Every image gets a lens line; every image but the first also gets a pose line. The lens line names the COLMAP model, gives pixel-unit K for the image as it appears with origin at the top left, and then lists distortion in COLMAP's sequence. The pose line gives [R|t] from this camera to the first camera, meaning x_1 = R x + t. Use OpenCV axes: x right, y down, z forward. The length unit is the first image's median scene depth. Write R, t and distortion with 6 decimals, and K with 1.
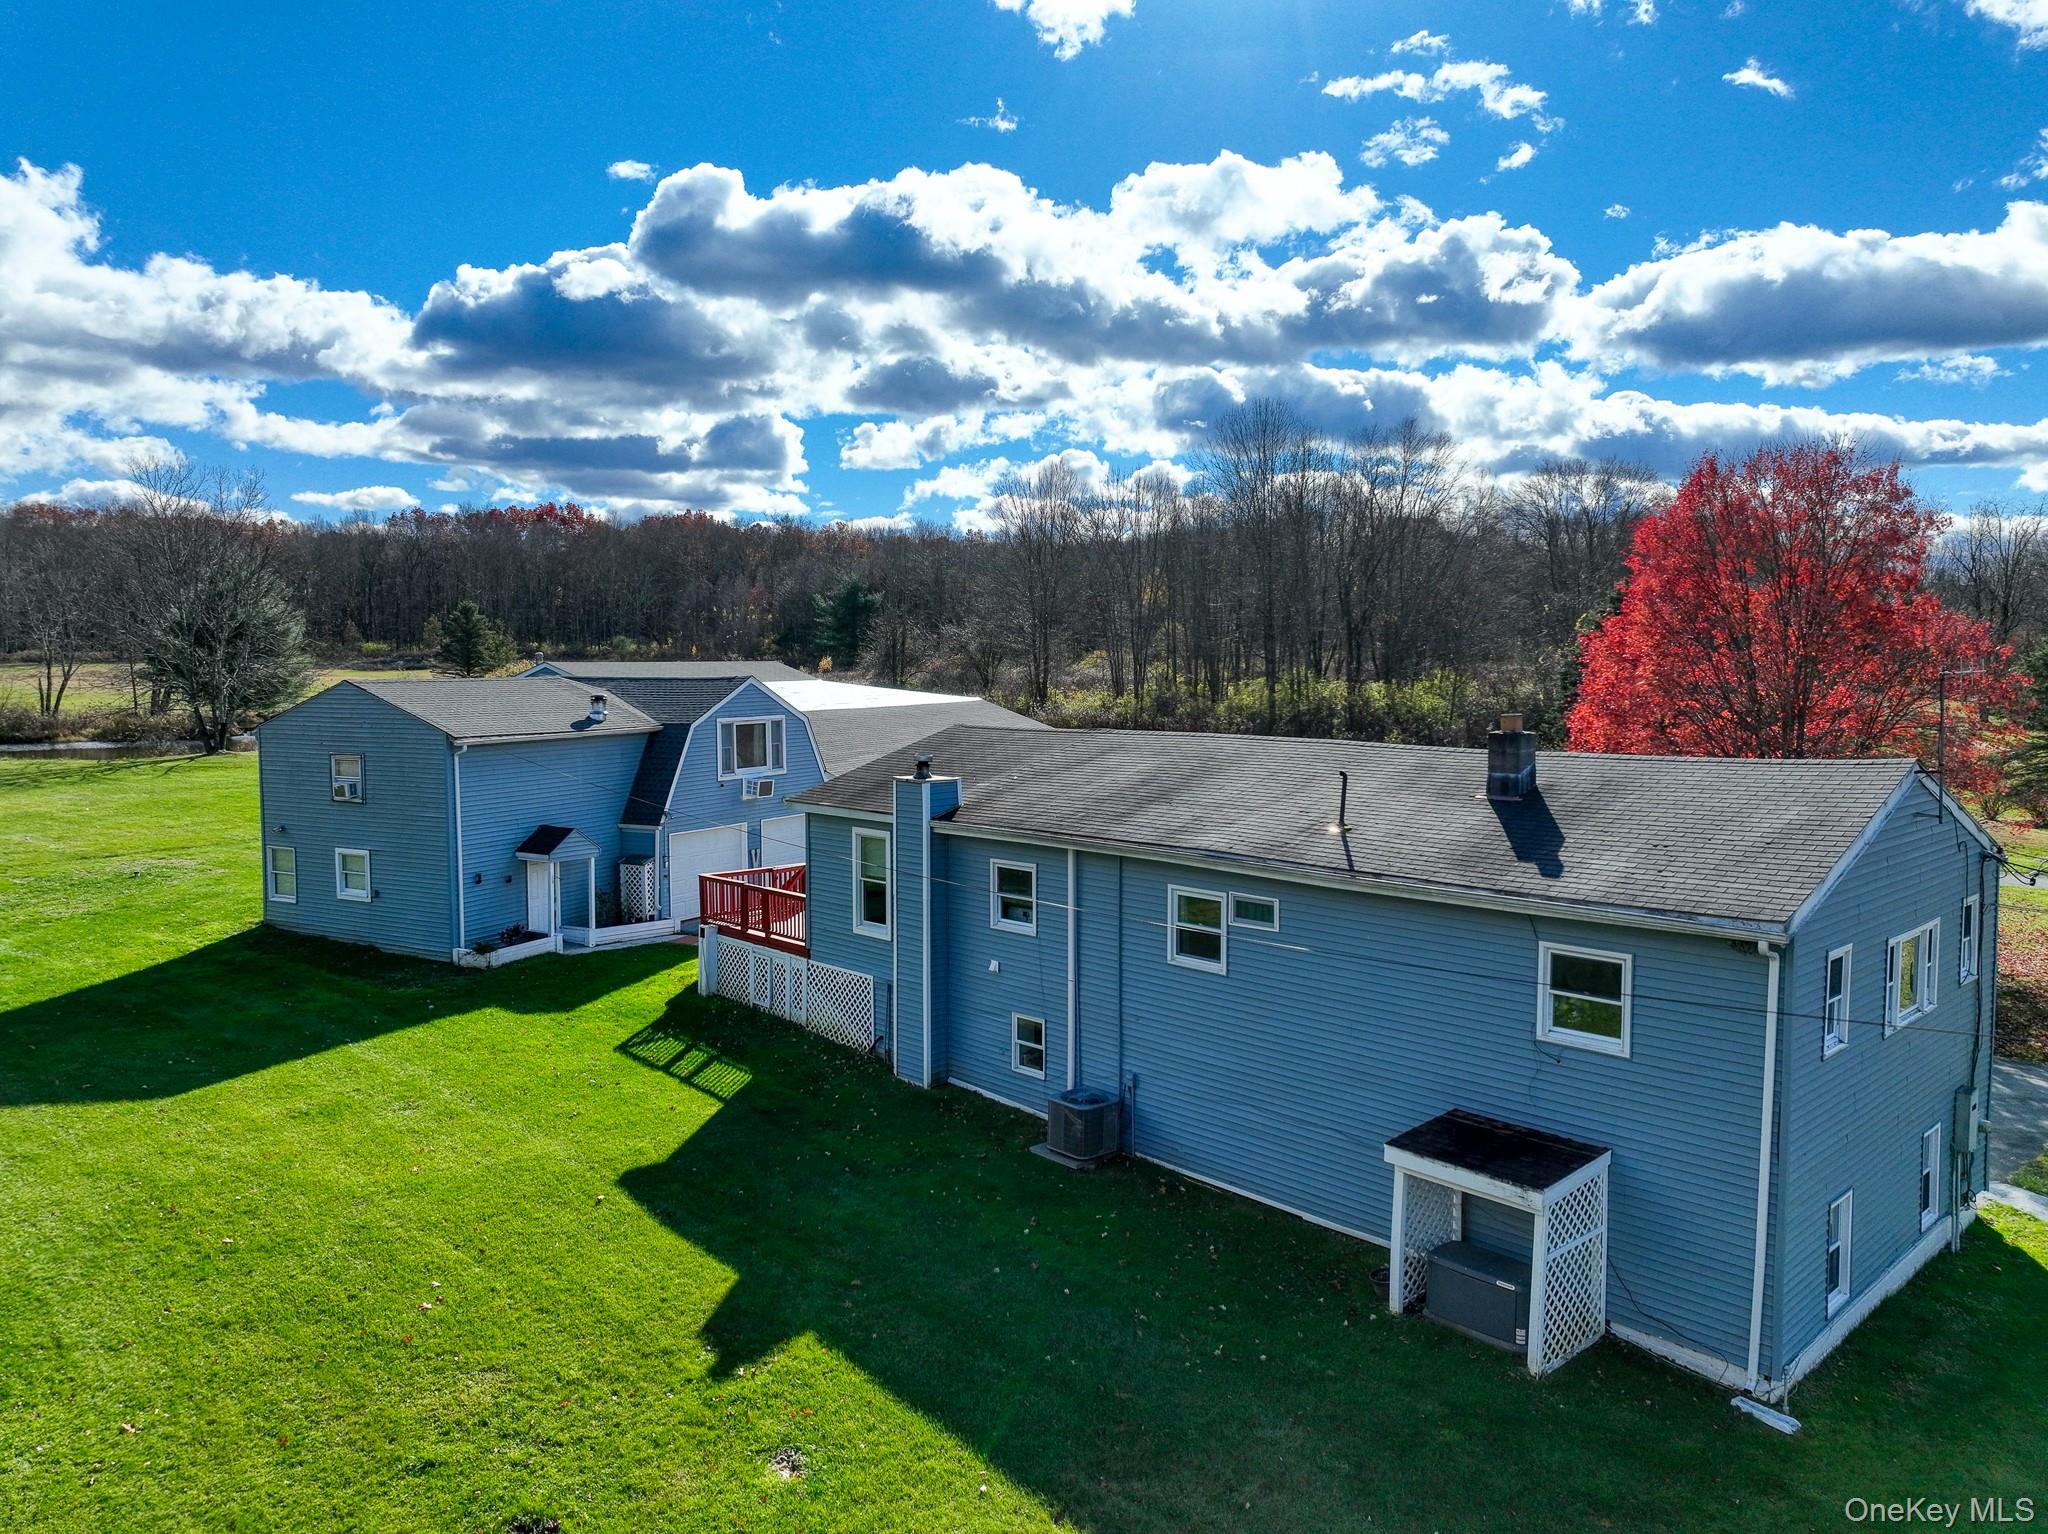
lens RADIAL K [[1434.7, 0, 1033.0], [0, 1434.7, 771.3], [0, 0, 1]] dist [0.002802, 0.013693]
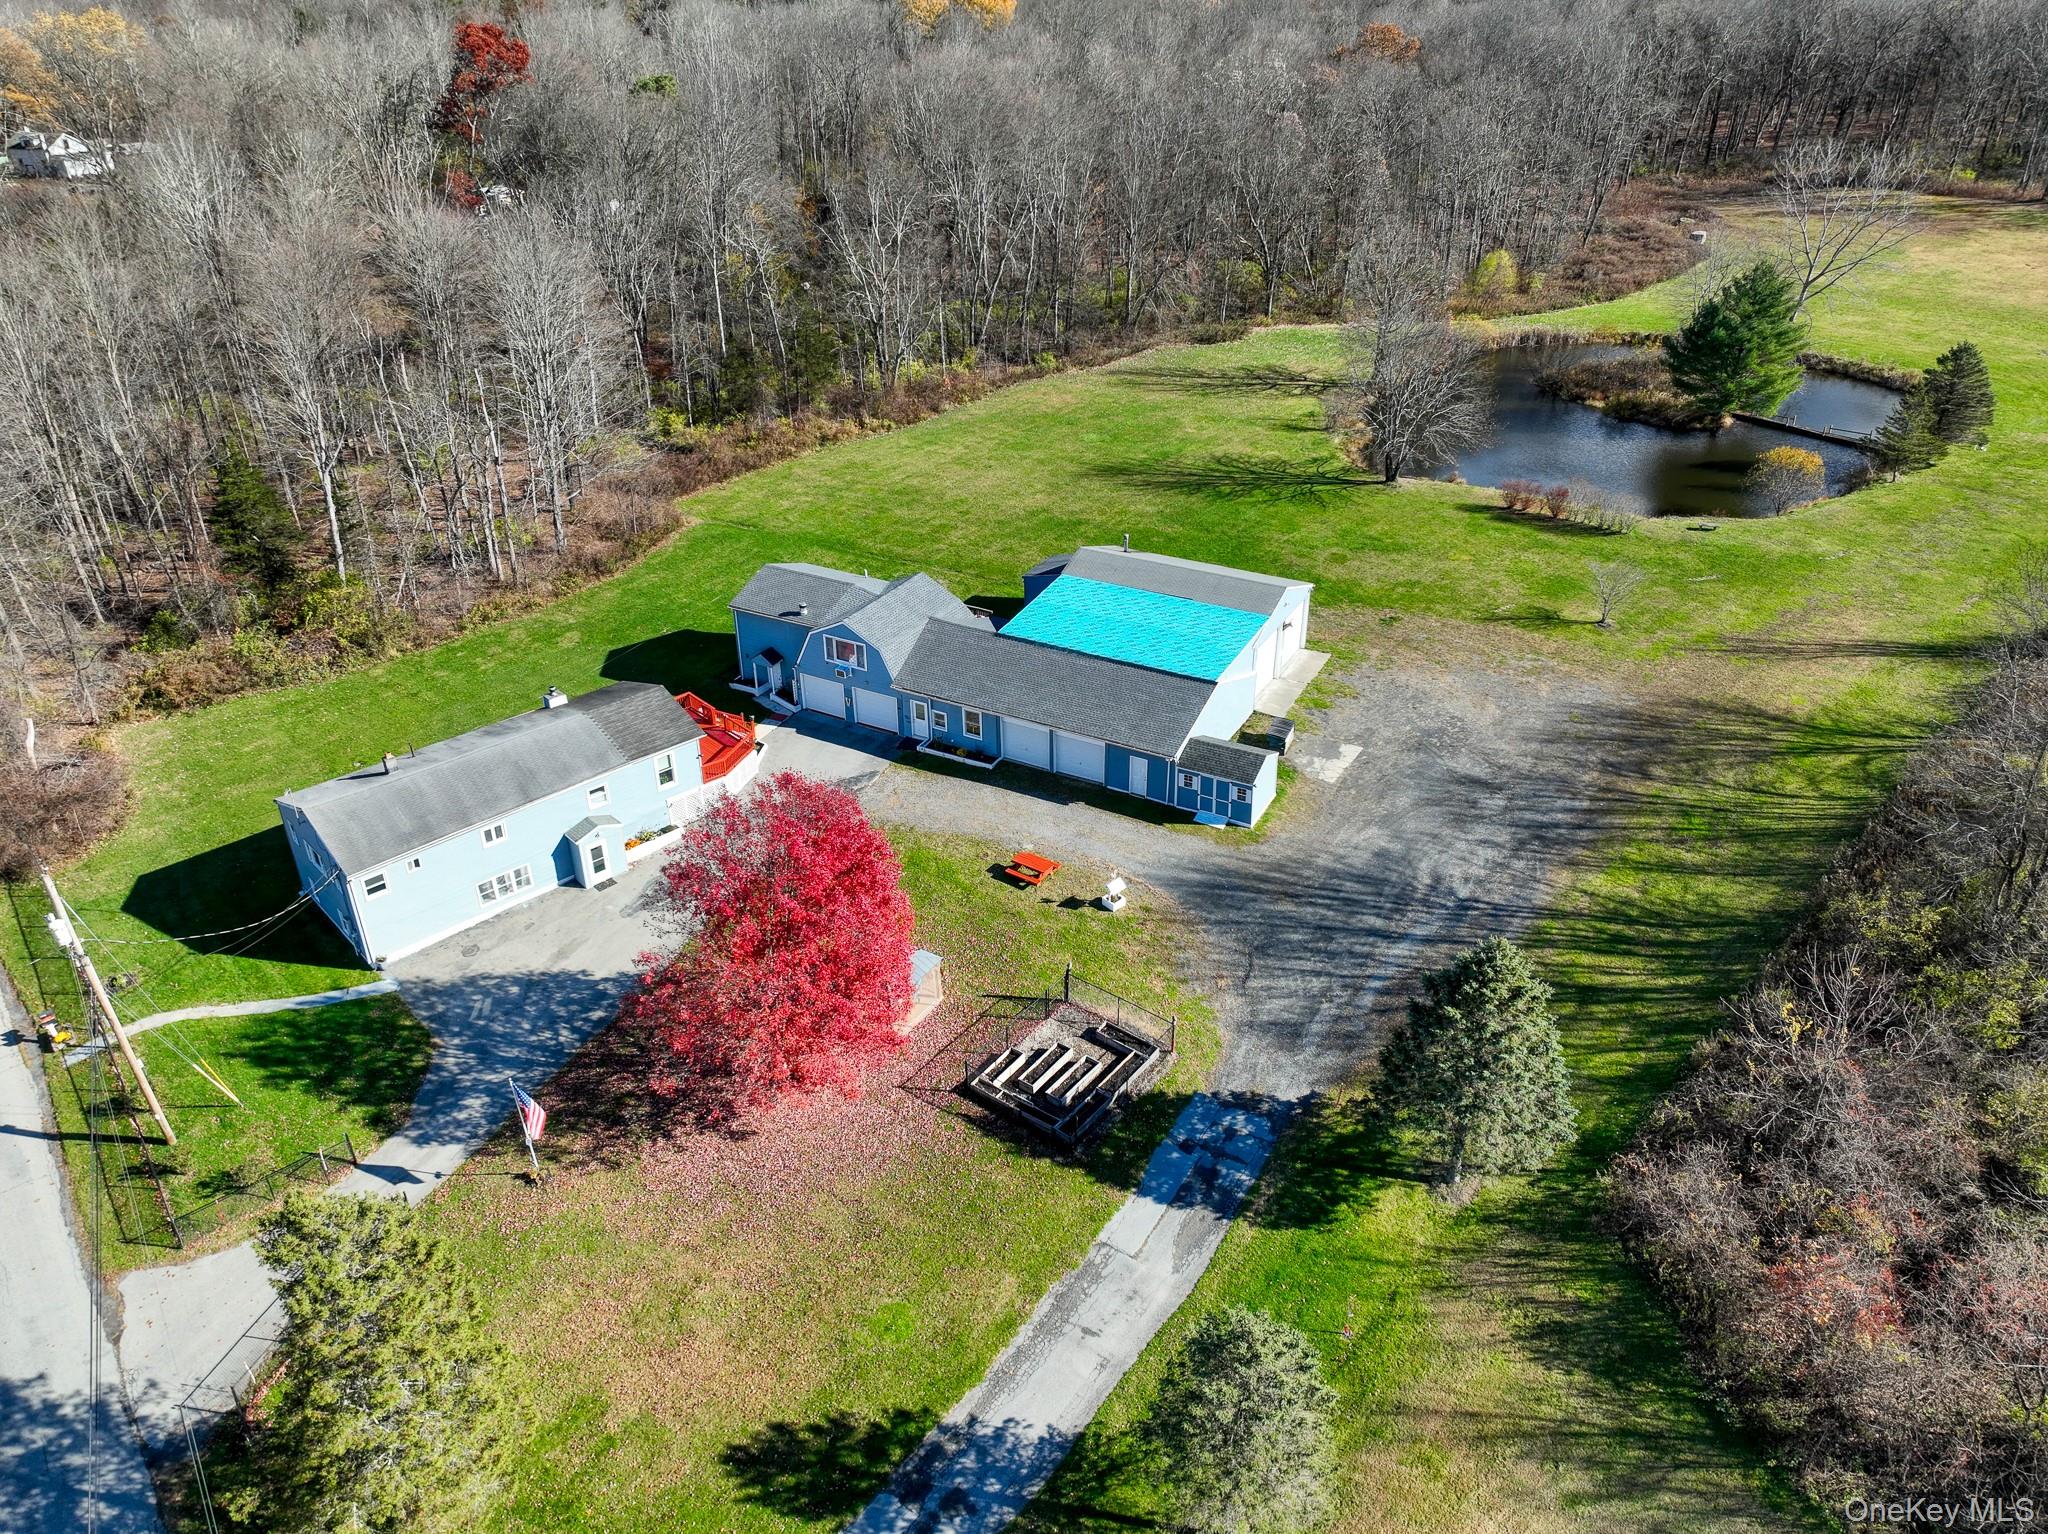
lens RADIAL K [[1434.7, 0, 1023.1], [0, 1434.7, 756.1], [0, 0, 1]] dist [0.002802, 0.013693]
pose [[-0.003096, 0.498798, -0.866712, 2.745314], [-0.065630, 0.864747, 0.497902, -1.540688], [0.997839, 0.058424, 0.030058, 2.002862]]
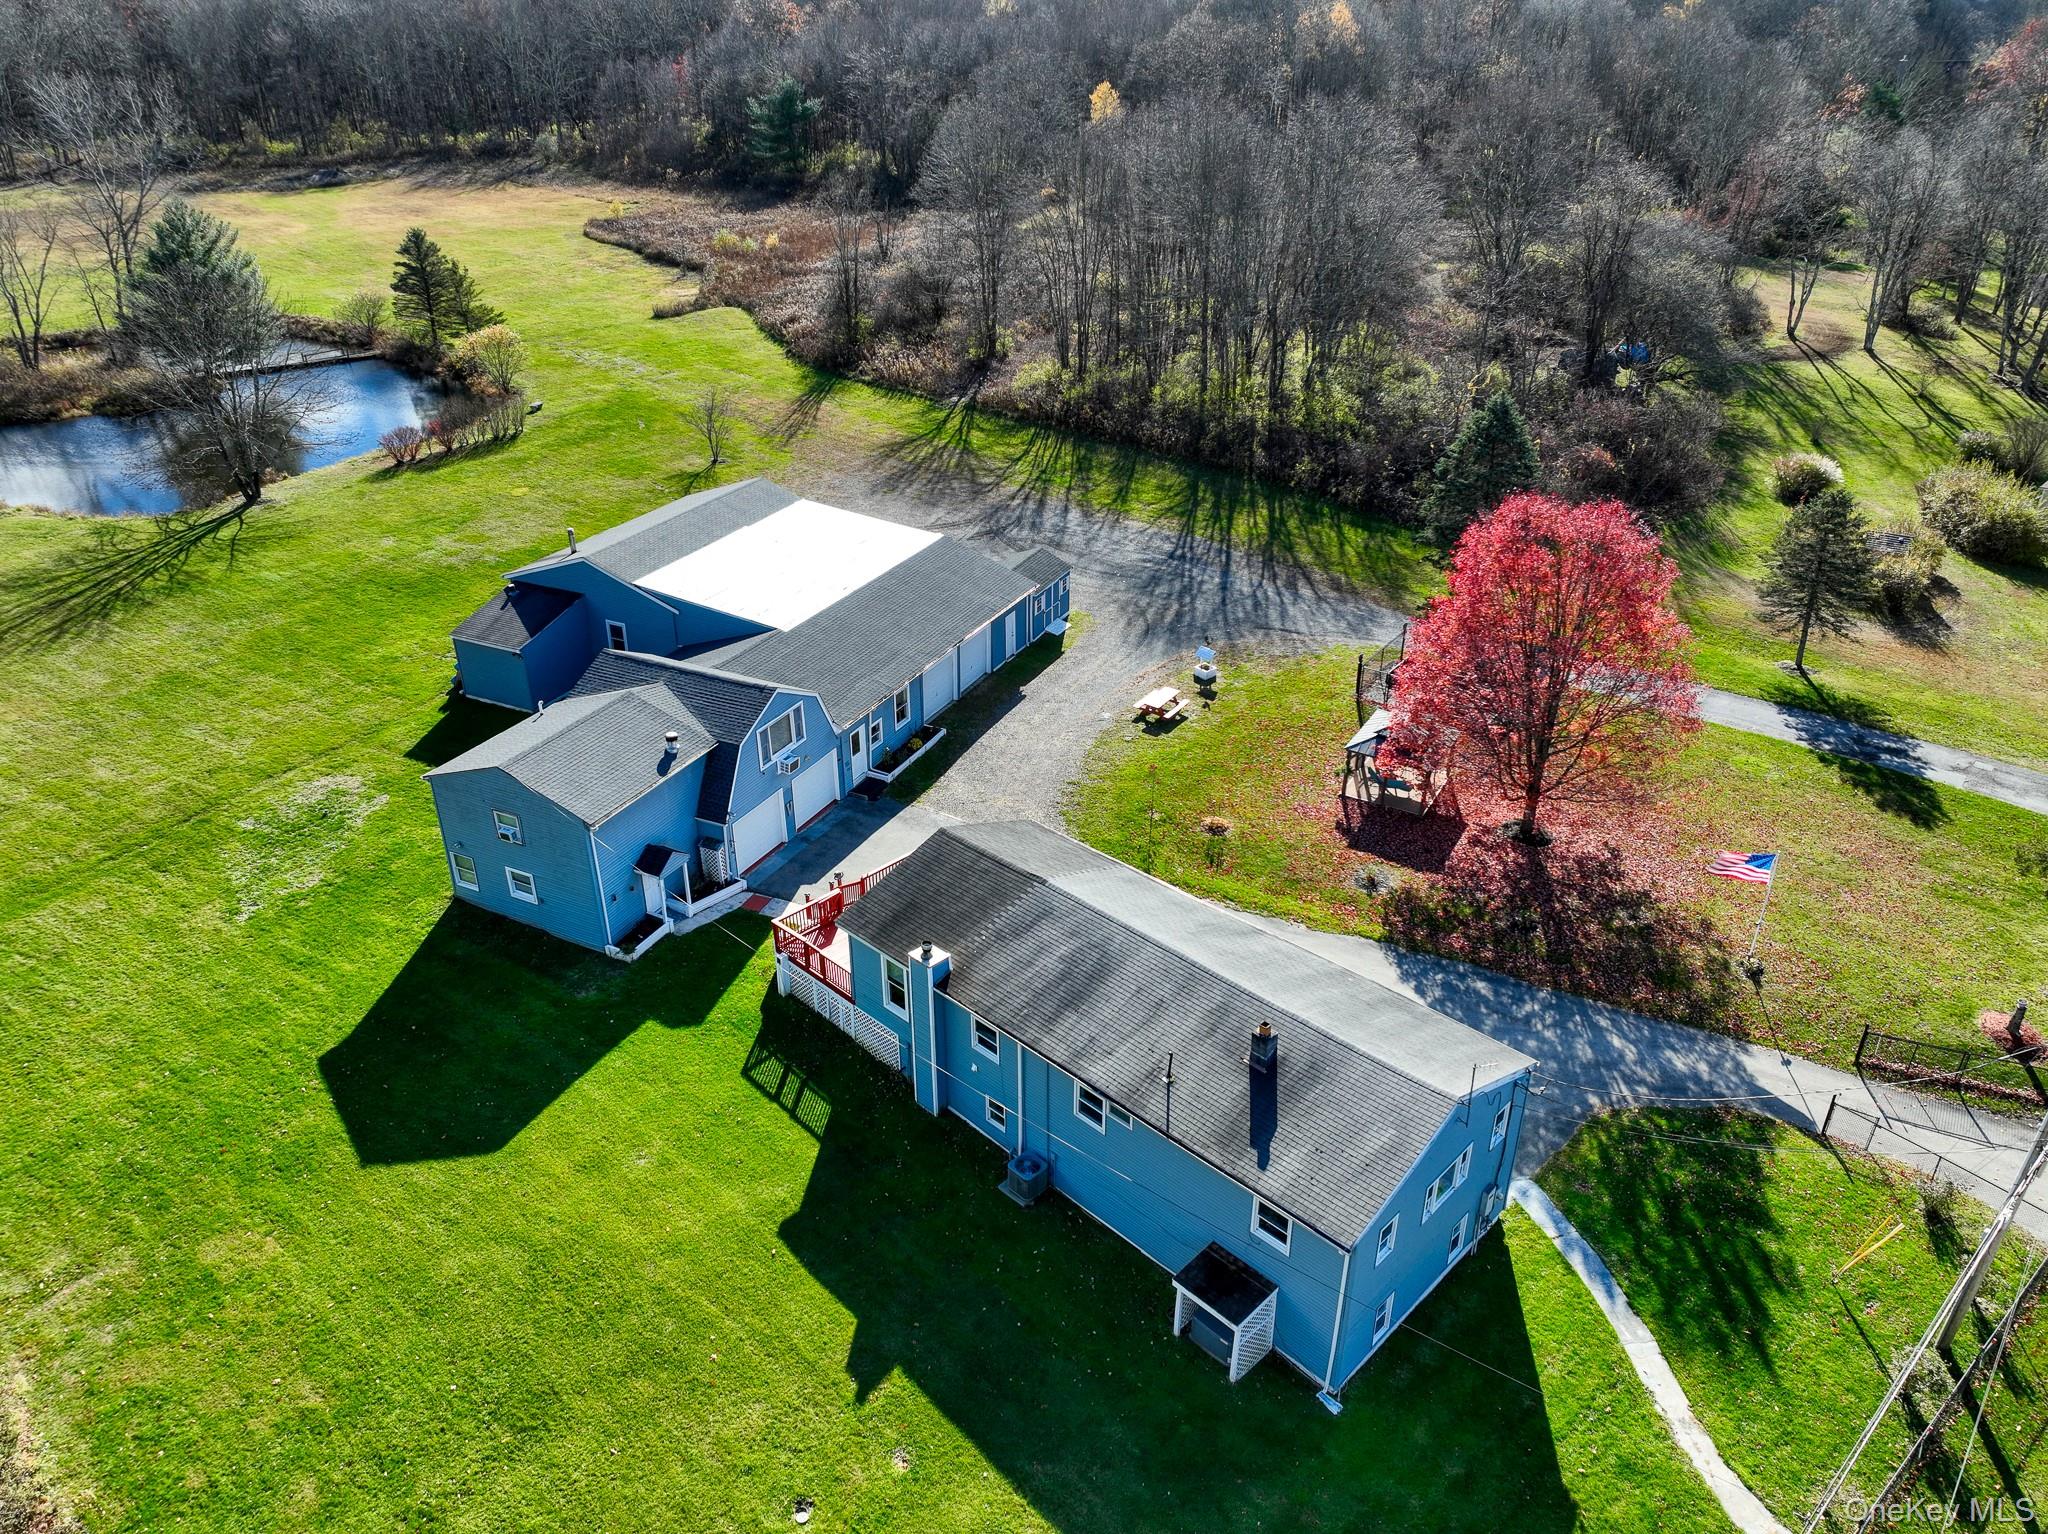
lens RADIAL K [[1434.7, 0, 1034.0], [0, 1434.7, 768.4], [0, 0, 1]] dist [0.002802, 0.013693]
pose [[0.999371, -0.019032, 0.029937, -0.000897], [0.005125, 0.912511, 0.409019, -0.896222], [-0.035102, -0.408609, 0.912034, -0.409456]]
